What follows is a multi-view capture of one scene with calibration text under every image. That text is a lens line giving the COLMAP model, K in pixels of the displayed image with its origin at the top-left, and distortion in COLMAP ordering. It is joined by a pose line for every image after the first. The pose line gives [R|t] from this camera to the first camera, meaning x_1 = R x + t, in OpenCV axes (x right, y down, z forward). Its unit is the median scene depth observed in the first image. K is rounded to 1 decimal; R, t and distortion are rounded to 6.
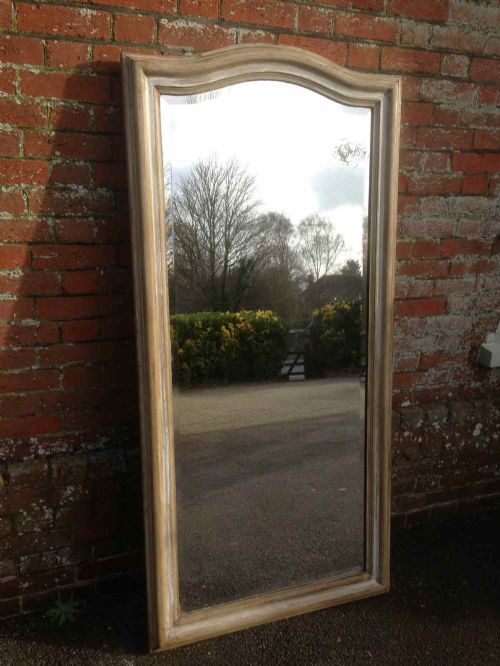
lens RADIAL K [[602.9, 0, 243.6], [0, 602.9, 343.3], [0, 0, 1]] dist [0.126402, -0.176255]
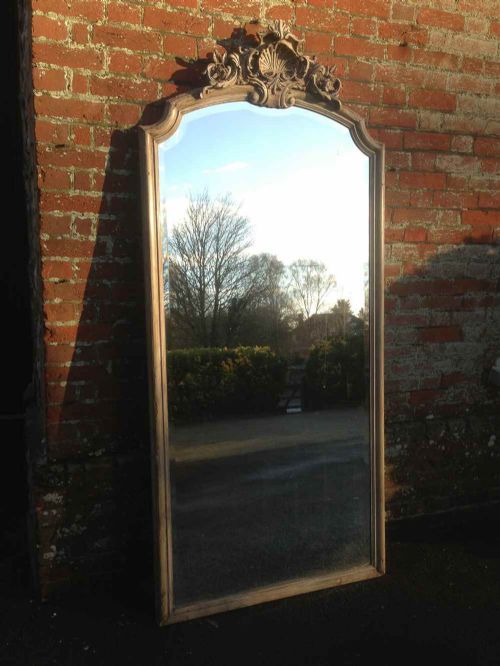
lens RADIAL K [[602.9, 0, 227.8], [0, 602.9, 314.6], [0, 0, 1]] dist [0.126402, -0.176255]
pose [[0.999983, 0.002128, -0.005472, -0.118588], [-0.002722, 0.993807, -0.111091, 0.036002], [0.005201, 0.111104, 0.993795, -0.198040]]
